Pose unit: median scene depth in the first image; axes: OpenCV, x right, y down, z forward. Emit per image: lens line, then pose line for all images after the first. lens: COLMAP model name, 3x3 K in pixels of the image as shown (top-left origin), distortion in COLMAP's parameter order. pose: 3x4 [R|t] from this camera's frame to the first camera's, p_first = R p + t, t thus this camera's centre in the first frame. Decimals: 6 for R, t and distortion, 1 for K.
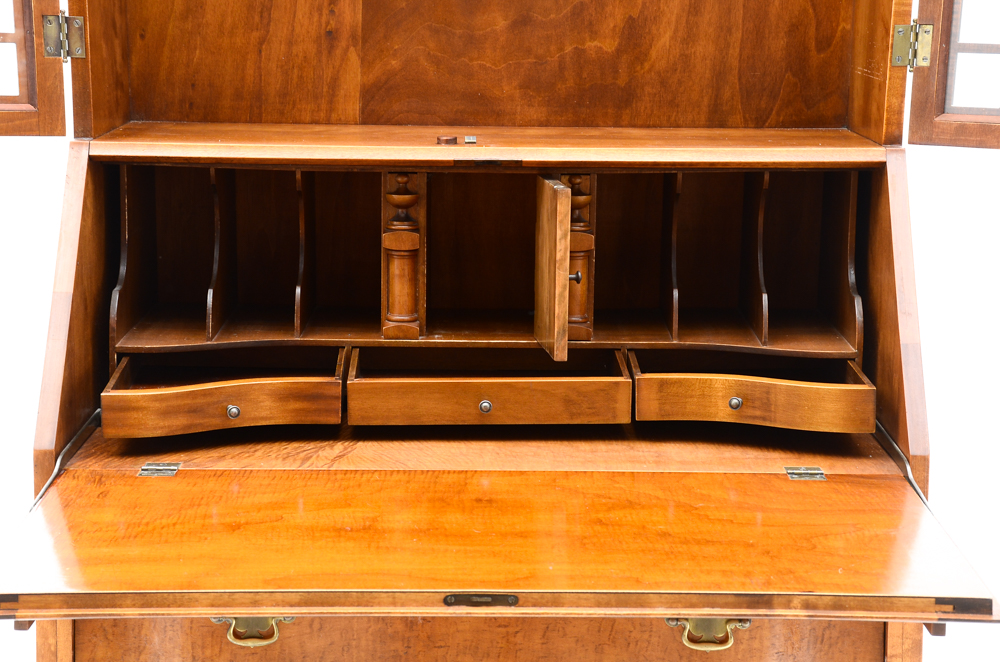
lens RADIAL K [[1984.6, 0, 494.7], [0, 1984.6, 330.3], [0, 0, 1]] dist [0.436696, 0.112847]
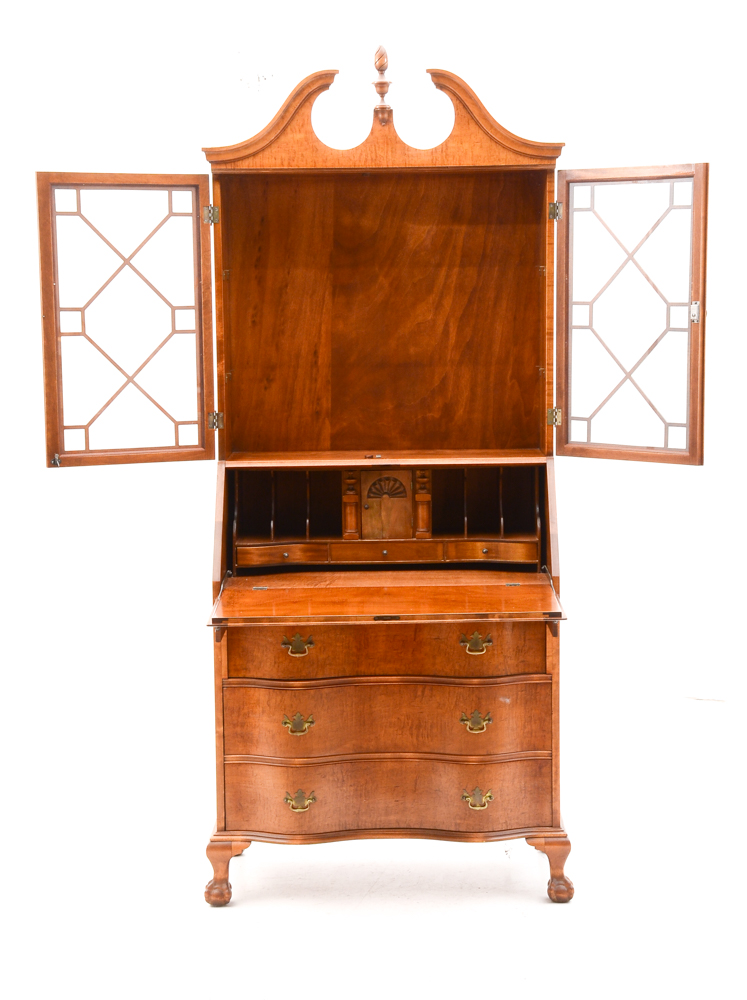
lens RADIAL K [[1904.4, 0, 382.1], [0, 1904.4, 505.8], [0, 0, 1]] dist [0.192983, 0.170898]
pose [[0.999762, -0.021055, -0.005648, 0.004060], [0.020656, 0.997784, -0.063244, 0.114045], [0.006967, 0.063113, 0.997982, -1.344208]]
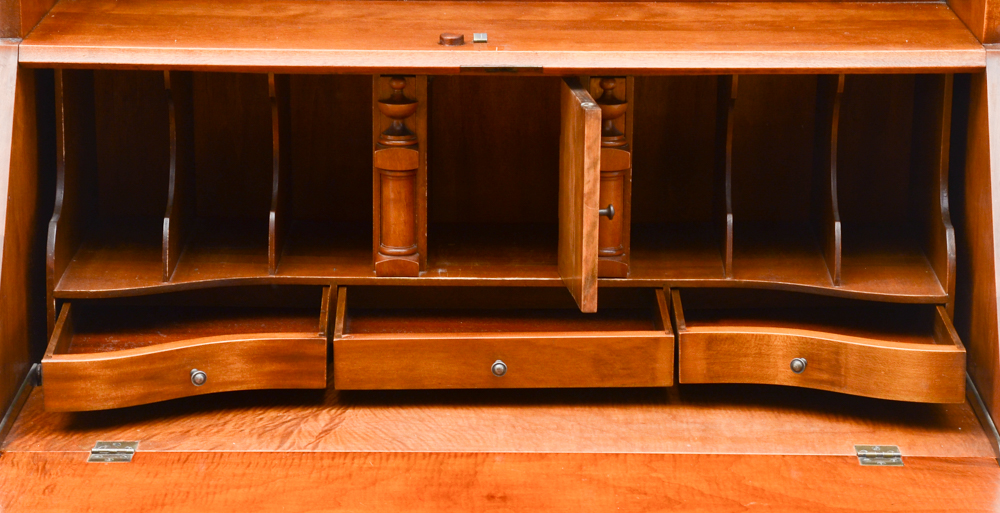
lens RADIAL K [[2857.2, 0, 500.0], [0, 2857.2, 256.5], [0, 0, 1]] dist [0.680020, -0.037352]
pose [[0.999972, -0.001796, -0.007321, 0.004612], [0.002501, 0.995246, 0.097359, -0.124818], [0.007111, -0.097375, 0.995222, -0.192736]]
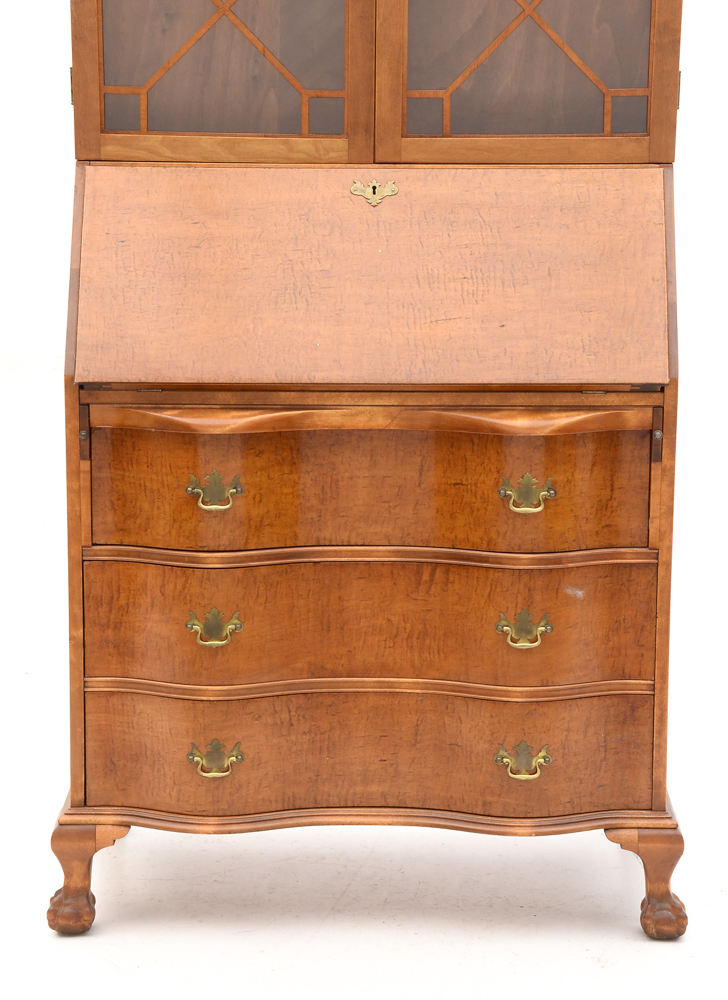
lens RADIAL K [[2716.5, 0, 364.0], [0, 2716.5, 500.0], [0, 0, 1]] dist [0.479363, 0.532101]
pose [[0.999977, -0.002897, -0.006197, 0.000268], [0.003098, 0.999460, 0.032726, 0.079417], [0.006099, -0.032745, 0.999445, -0.912872]]
